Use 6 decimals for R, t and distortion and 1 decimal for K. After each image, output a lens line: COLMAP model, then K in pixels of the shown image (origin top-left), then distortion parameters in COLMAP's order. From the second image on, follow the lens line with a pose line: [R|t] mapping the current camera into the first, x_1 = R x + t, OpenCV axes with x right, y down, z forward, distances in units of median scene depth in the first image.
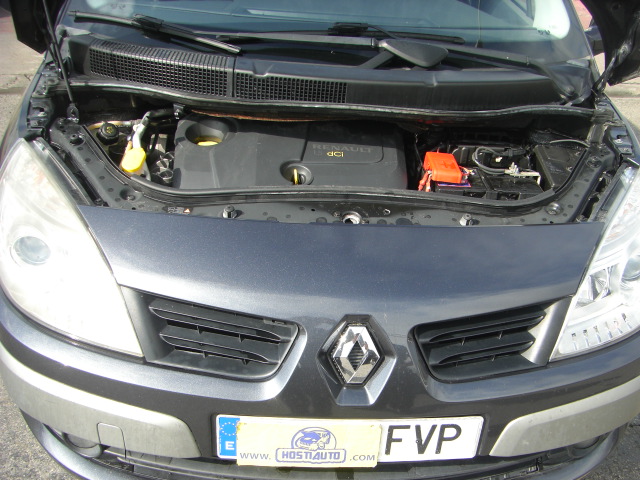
lens RADIAL K [[723.1, 0, 334.9], [0, 723.1, 269.8], [0, 0, 1]] dist [-0.143255, 0.000000]
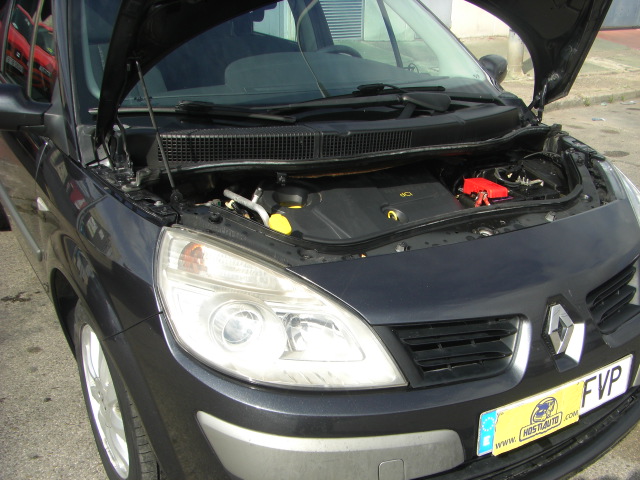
lens RADIAL K [[723.1, 0, 331.3], [0, 723.1, 263.3], [0, 0, 1]] dist [-0.143255, 0.000000]
pose [[0.886309, -0.223539, 0.405571, -0.678188], [0.274415, 0.958977, -0.071129, -0.007148], [-0.373033, 0.174337, 0.911292, 0.024402]]
